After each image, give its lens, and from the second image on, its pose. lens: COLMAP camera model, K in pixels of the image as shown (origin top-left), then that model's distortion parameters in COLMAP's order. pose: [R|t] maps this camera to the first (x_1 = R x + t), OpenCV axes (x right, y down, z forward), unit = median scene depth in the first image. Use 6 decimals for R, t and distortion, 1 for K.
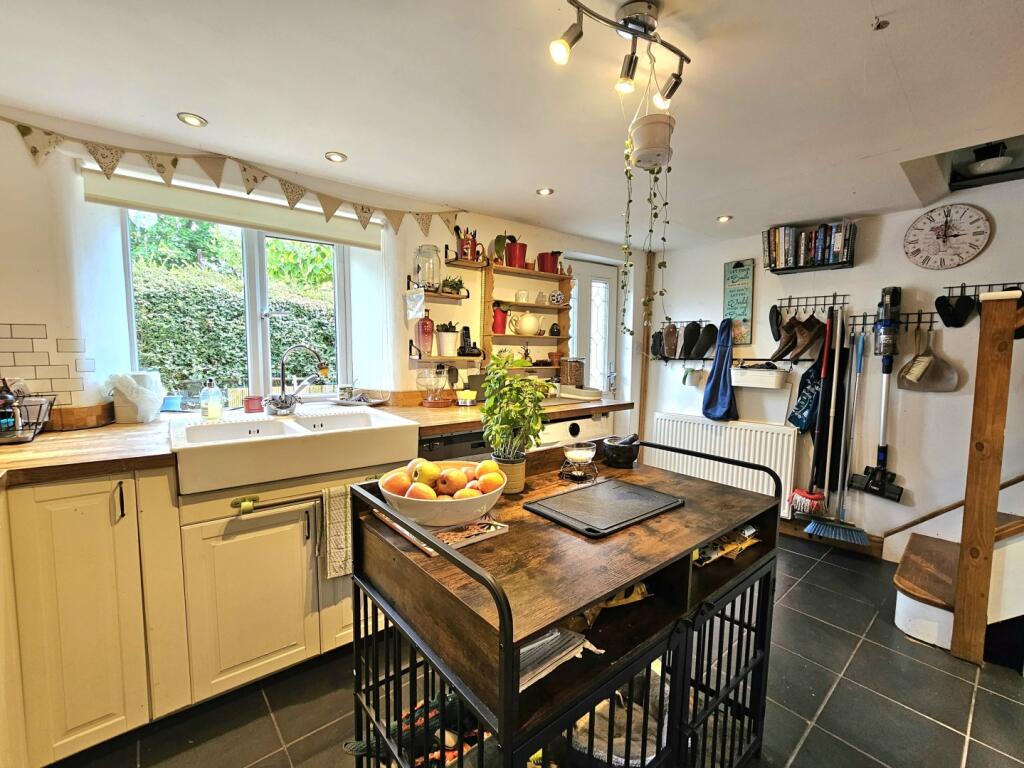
lens RADIAL K [[435.8, 0, 512.0], [0, 435.8, 384.0], [0, 0, 1]] dist [0.002437, 0.000521]
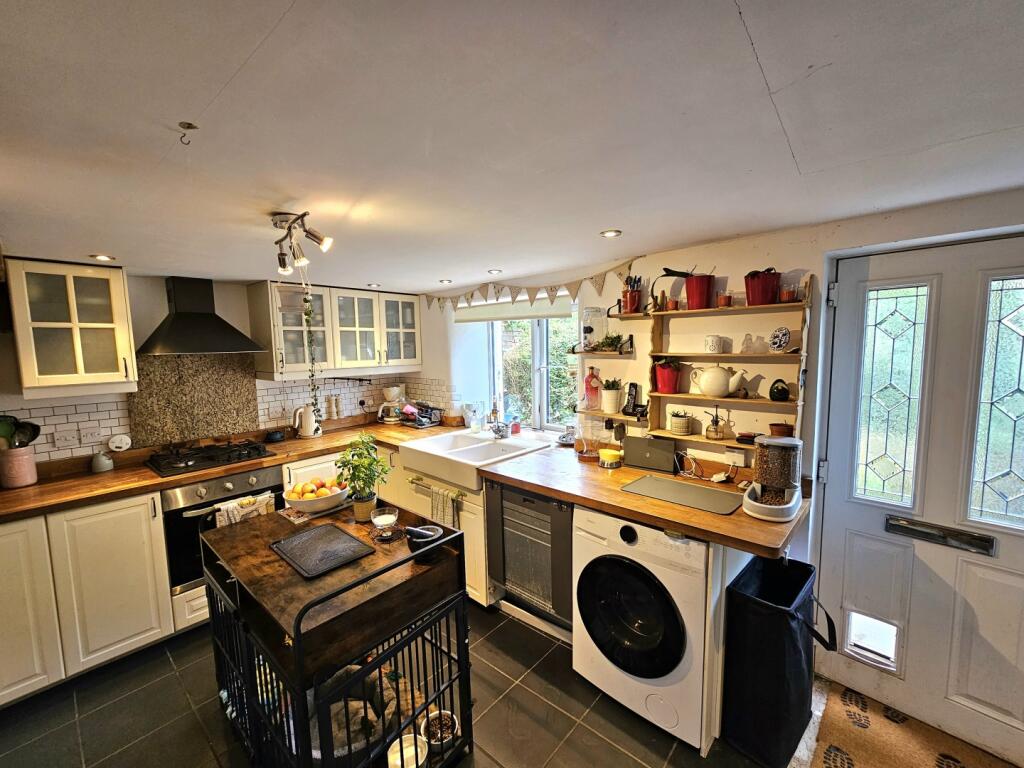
lens RADIAL K [[412.0, 0, 514.1], [0, 412.0, 388.8], [0, 0, 1]] dist [0.000357, 0.000306]
pose [[0.183764, 0.078095, -0.979863, 0.751113], [-0.073544, 0.995137, 0.065520, -0.170150], [0.980215, 0.060023, 0.188614, 0.631683]]
